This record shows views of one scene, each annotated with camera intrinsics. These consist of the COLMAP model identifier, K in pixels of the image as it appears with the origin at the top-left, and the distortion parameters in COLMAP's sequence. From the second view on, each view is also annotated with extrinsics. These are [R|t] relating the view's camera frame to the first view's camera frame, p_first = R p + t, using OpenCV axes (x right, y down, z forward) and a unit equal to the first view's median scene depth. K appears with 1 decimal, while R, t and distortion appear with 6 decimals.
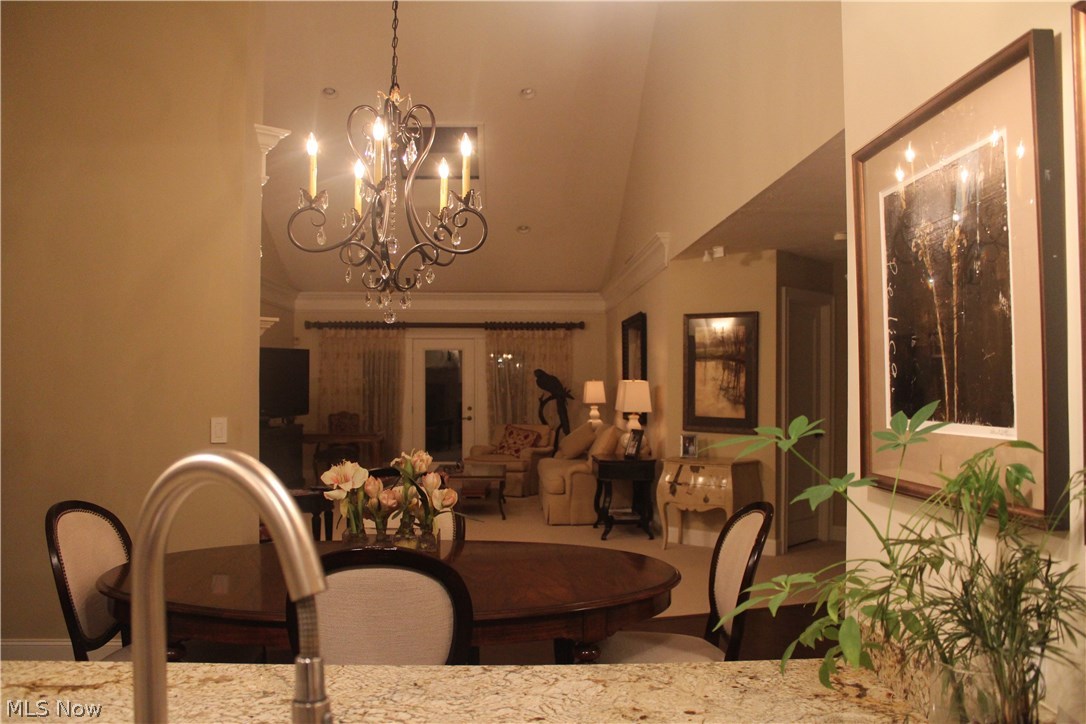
lens RADIAL K [[916.7, 0, 543.0], [0, 916.7, 362.0], [0, 0, 1]] dist [-0.101776, 0.011036]
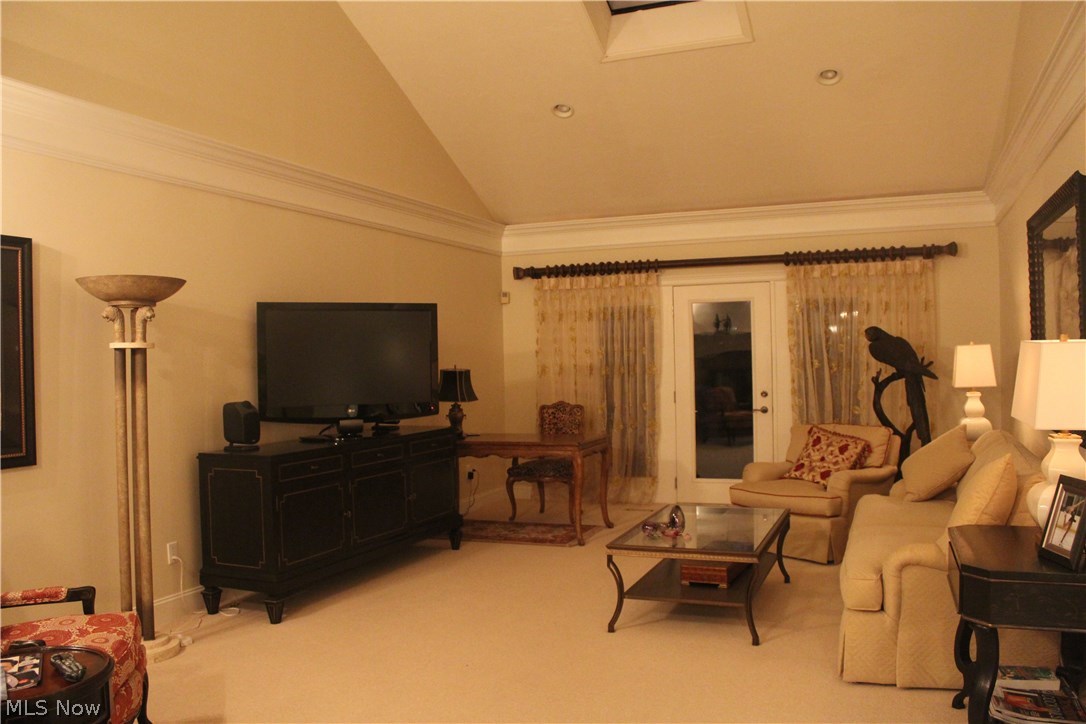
lens RADIAL K [[916.7, 0, 543.0], [0, 916.7, 362.0], [0, 0, 1]] dist [-0.101776, 0.011036]
pose [[0.914594, -0.018017, -0.403971, 0.033313], [0.030136, 0.999266, 0.023663, 0.009943], [0.403248, -0.033816, 0.914466, 0.382452]]
